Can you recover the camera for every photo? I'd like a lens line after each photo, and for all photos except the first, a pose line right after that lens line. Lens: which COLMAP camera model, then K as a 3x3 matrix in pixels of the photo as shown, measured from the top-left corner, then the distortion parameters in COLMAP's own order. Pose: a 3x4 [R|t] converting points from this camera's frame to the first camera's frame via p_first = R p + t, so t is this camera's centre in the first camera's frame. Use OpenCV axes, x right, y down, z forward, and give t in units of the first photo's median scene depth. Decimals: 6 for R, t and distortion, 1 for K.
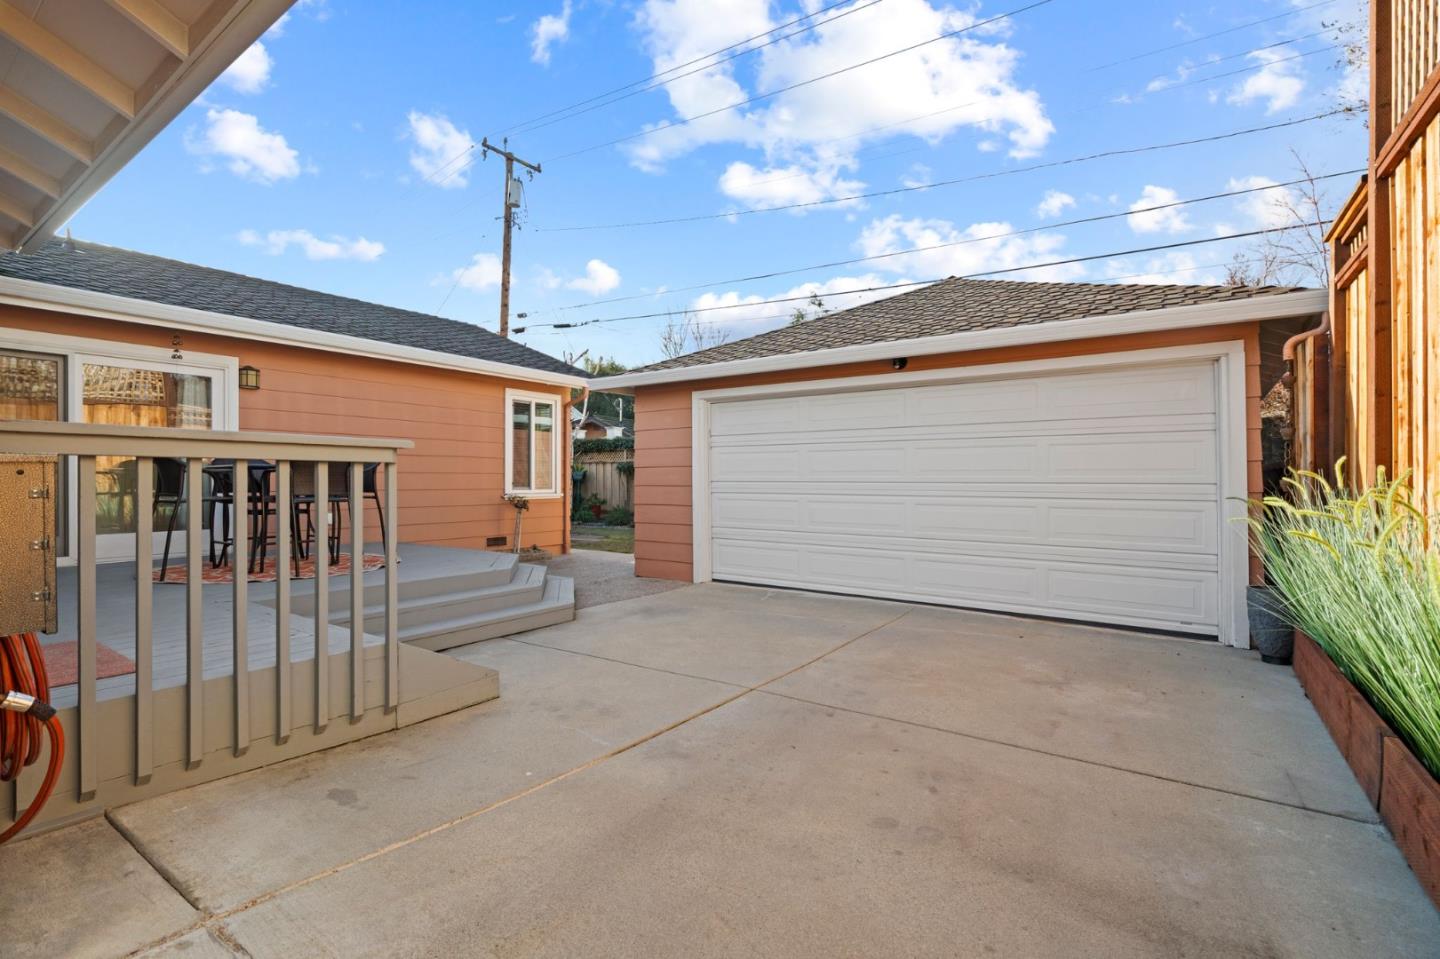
lens RADIAL K [[654.7, 0, 717.7], [0, 654.7, 473.4], [0, 0, 1]] dist [-0.004122, 0.000078]
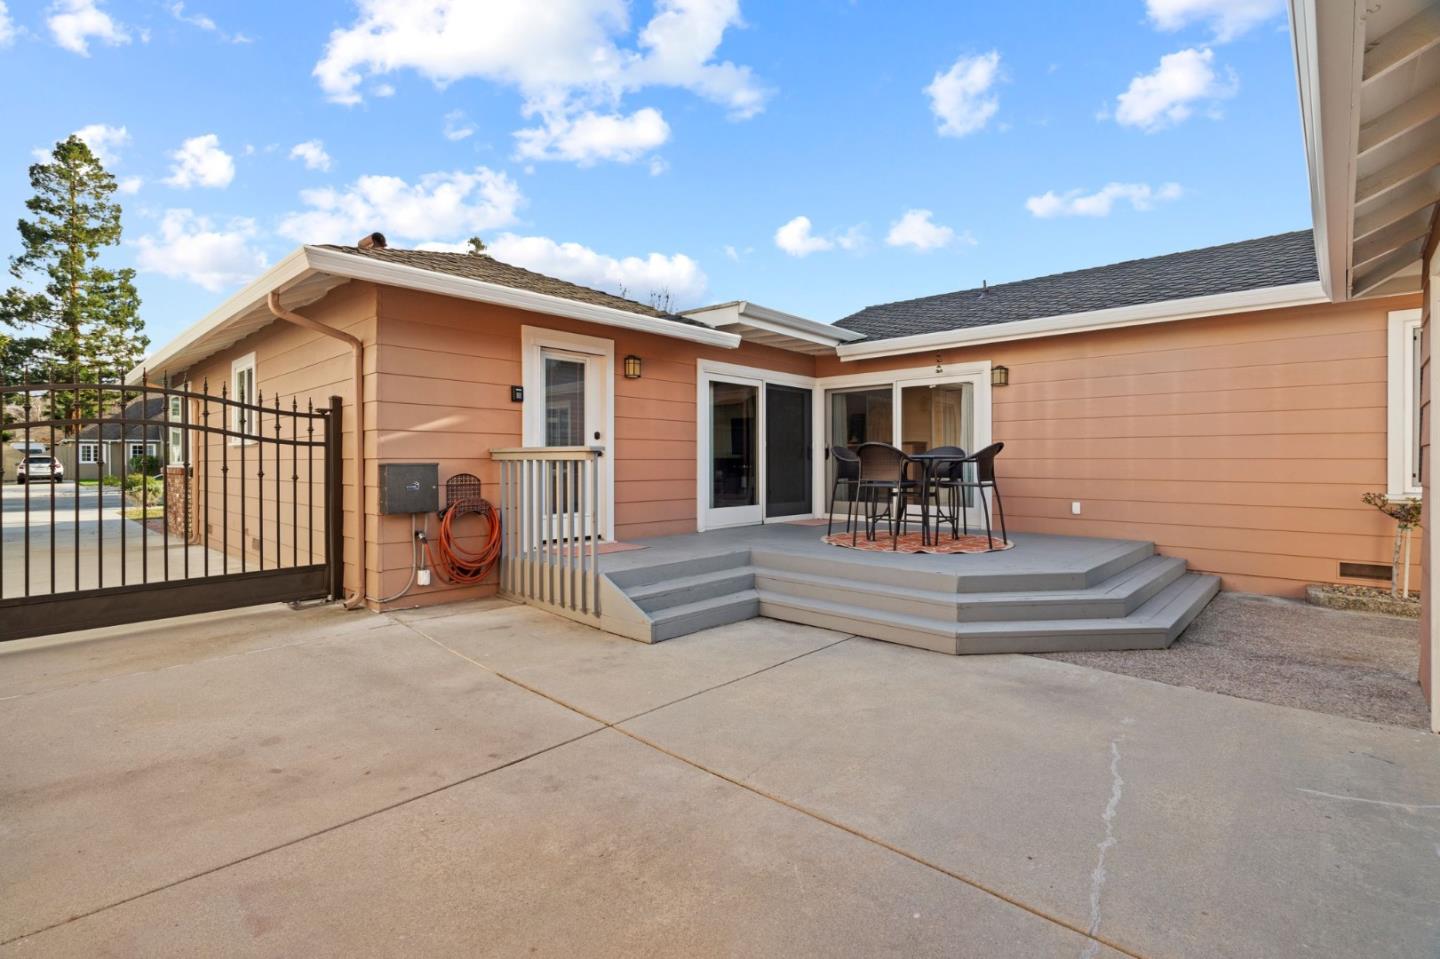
lens RADIAL K [[654.7, 0, 717.7], [0, 654.7, 473.4], [0, 0, 1]] dist [-0.004122, 0.000078]
pose [[-0.127954, 0.018361, -0.991610, 0.974006], [0.009436, 0.999806, 0.017295, -0.007571], [0.991735, -0.007144, -0.128102, 1.408360]]
